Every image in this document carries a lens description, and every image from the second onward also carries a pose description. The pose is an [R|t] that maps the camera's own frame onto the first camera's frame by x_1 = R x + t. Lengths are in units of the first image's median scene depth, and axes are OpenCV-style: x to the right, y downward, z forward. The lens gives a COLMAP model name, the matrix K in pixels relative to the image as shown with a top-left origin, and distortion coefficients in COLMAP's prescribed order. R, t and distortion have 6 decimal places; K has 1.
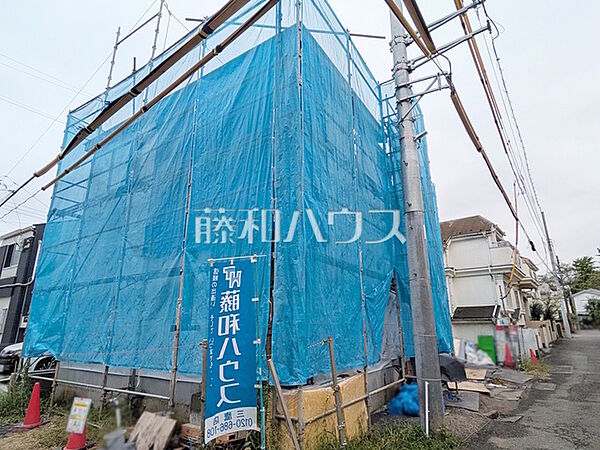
lens RADIAL K [[314.4, 0, 304.2], [0, 314.4, 236.5], [0, 0, 1]] dist [-0.002228, -0.000489]
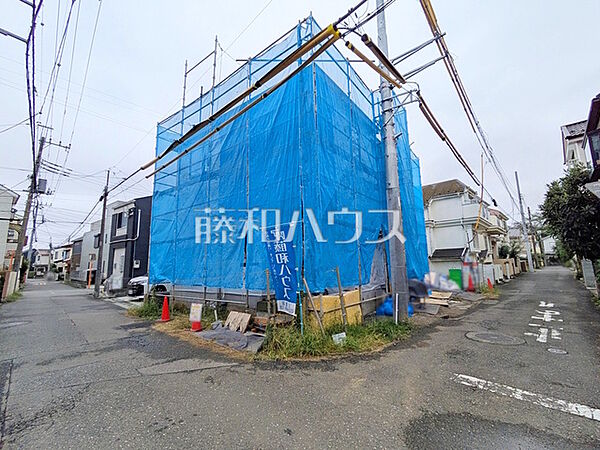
lens RADIAL K [[240.8, 0, 300.0], [0, 240.8, 225.0], [0, 0, 1]] dist [-0.000559, -0.000206]
pose [[0.995863, -0.025851, -0.087111, -0.000185], [0.035285, 0.993463, 0.108564, -0.029800], [0.083735, -0.111188, 0.990265, -0.148594]]
